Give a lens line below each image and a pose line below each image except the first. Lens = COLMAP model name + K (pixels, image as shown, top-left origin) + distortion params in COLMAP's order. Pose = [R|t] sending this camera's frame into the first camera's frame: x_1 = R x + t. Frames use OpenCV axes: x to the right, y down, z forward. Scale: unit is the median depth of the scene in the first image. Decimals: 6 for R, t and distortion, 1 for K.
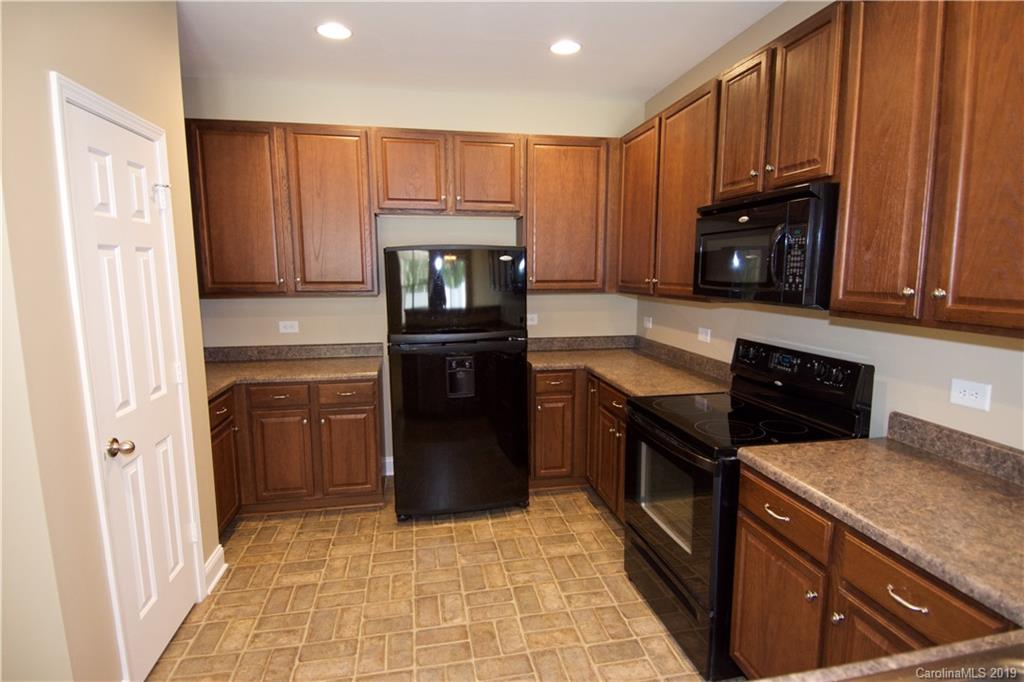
lens RADIAL K [[532.4, 0, 515.6], [0, 532.4, 344.0], [0, 0, 1]] dist [0.052315, -0.058475]
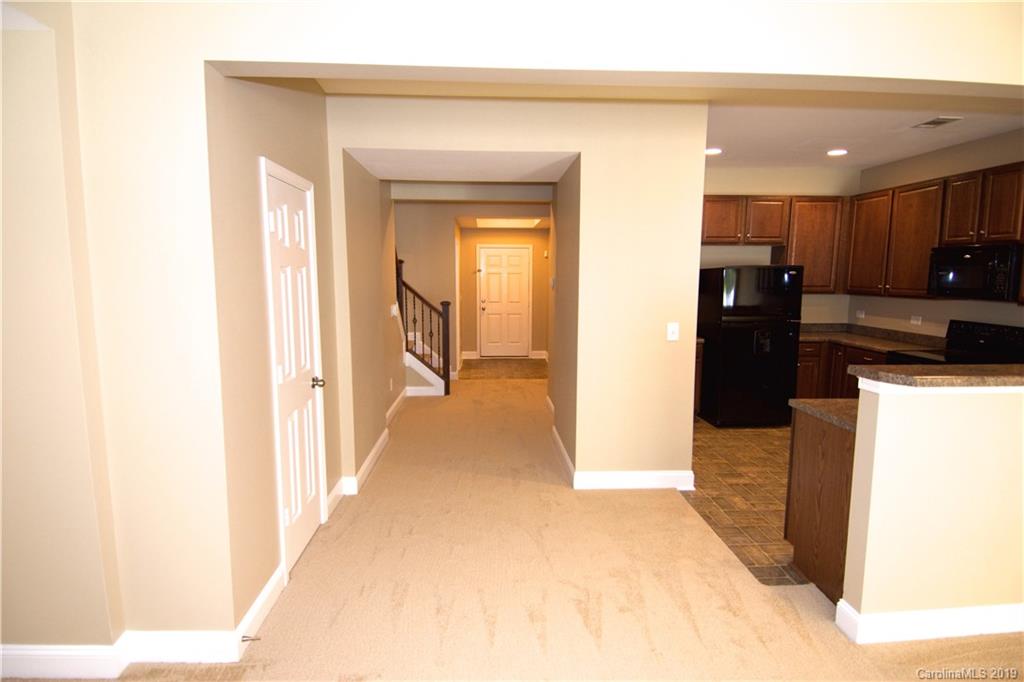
lens RADIAL K [[532.4, 0, 515.6], [0, 532.4, 344.0], [0, 0, 1]] dist [0.052315, -0.058475]
pose [[0.991379, 0.022720, -0.129037, -0.596542], [-0.023714, 0.999700, -0.006170, 0.087243], [0.128858, 0.009176, 0.991621, -0.723308]]
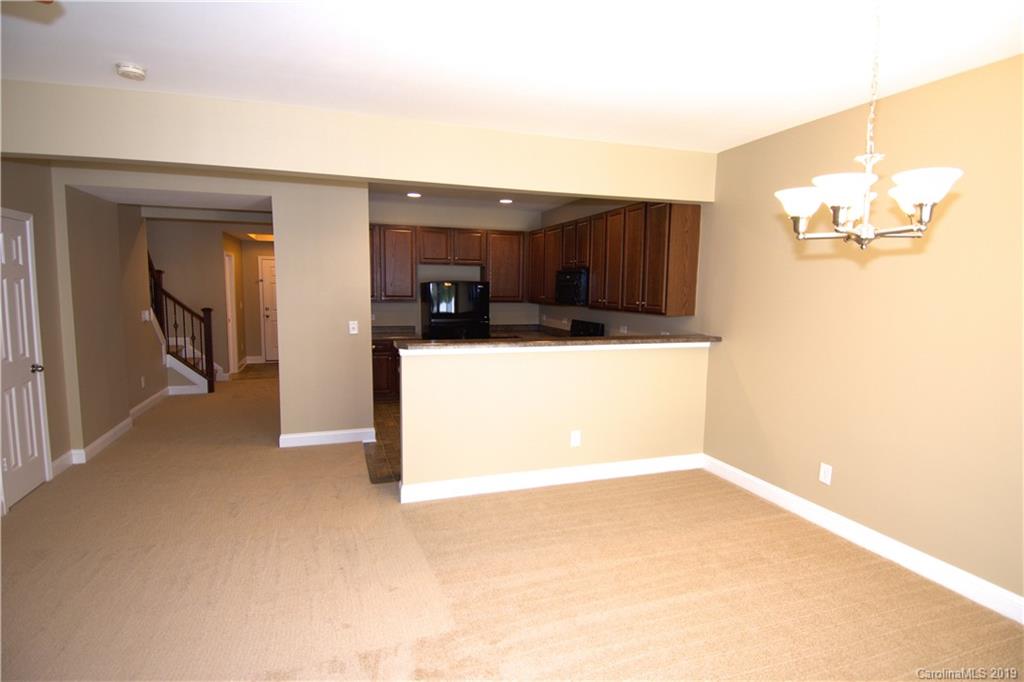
lens RADIAL K [[532.4, 0, 515.6], [0, 532.4, 344.0], [0, 0, 1]] dist [0.052315, -0.058475]
pose [[0.989063, 0.000310, 0.147491, -0.187918], [0.004036, 0.999566, -0.029168, 0.140383], [-0.147436, 0.029445, 0.988633, -1.167758]]
